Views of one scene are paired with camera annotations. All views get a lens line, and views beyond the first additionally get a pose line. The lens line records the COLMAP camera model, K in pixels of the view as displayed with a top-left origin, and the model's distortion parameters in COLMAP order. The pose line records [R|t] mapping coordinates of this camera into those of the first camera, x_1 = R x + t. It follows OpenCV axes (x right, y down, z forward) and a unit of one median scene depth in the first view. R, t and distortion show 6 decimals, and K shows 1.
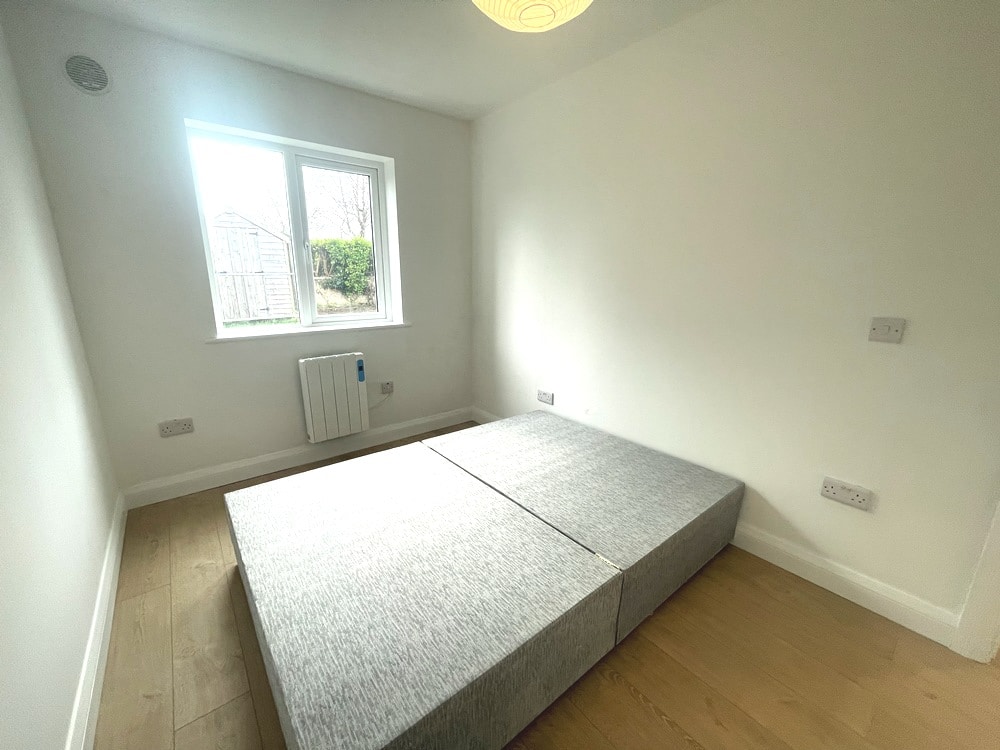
lens RADIAL K [[402.7, 0, 499.4], [0, 402.7, 377.6], [0, 0, 1]] dist [-0.003698, -0.000462]
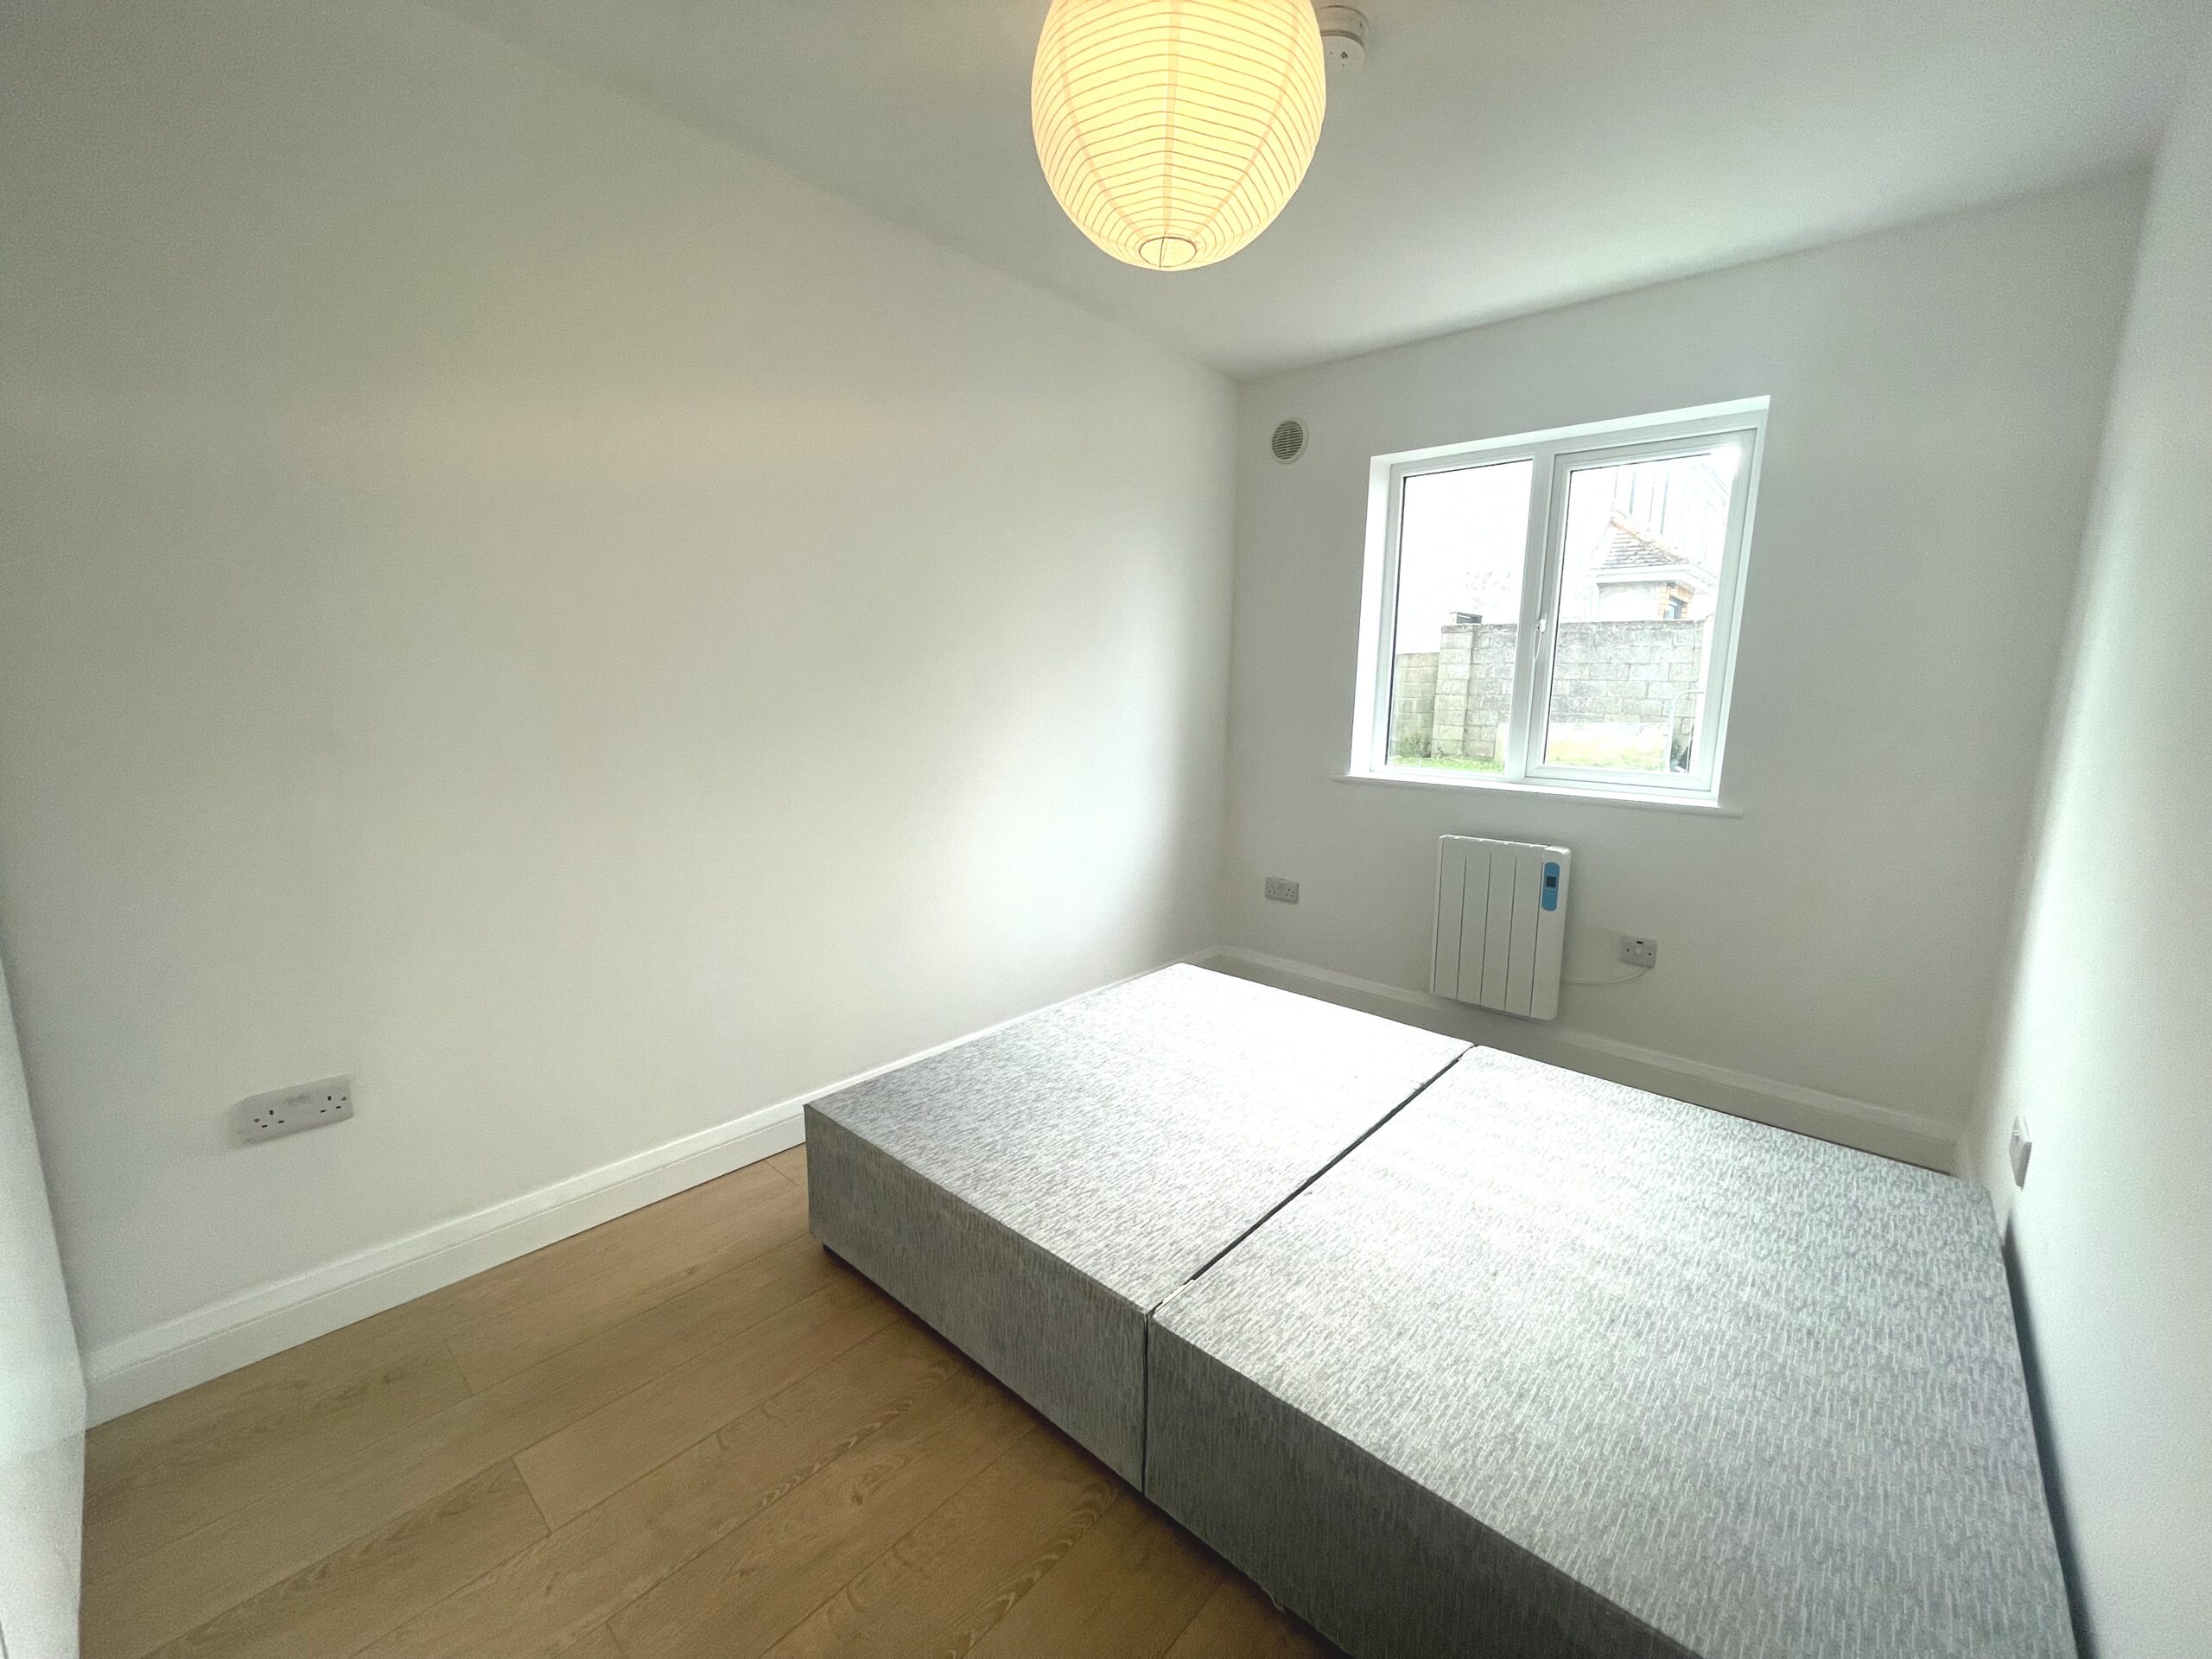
lens RADIAL K [[890.7, 0, 1107.0], [0, 890.7, 830.3], [0, 0, 1]] dist [-0.003698, -0.000462]
pose [[0.173252, 0.163655, -0.971185, 0.598503], [-0.260285, 0.958646, 0.115109, -0.070636], [0.949861, 0.232842, 0.208685, 0.318232]]
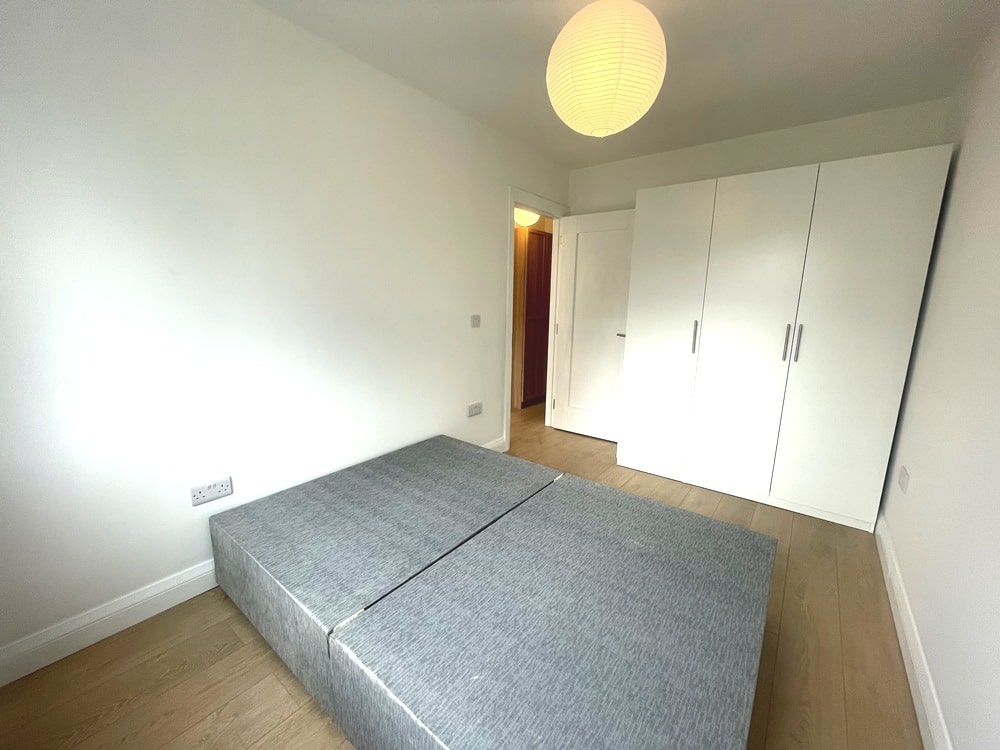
lens RADIAL K [[402.7, 0, 502.6], [0, 402.7, 371.6], [0, 0, 1]] dist [-0.003698, -0.000462]
pose [[-0.234579, -0.179019, 0.955471, -0.573845], [0.224102, 0.946462, 0.232351, -0.177240], [-0.945913, 0.268628, -0.181902, 0.724327]]
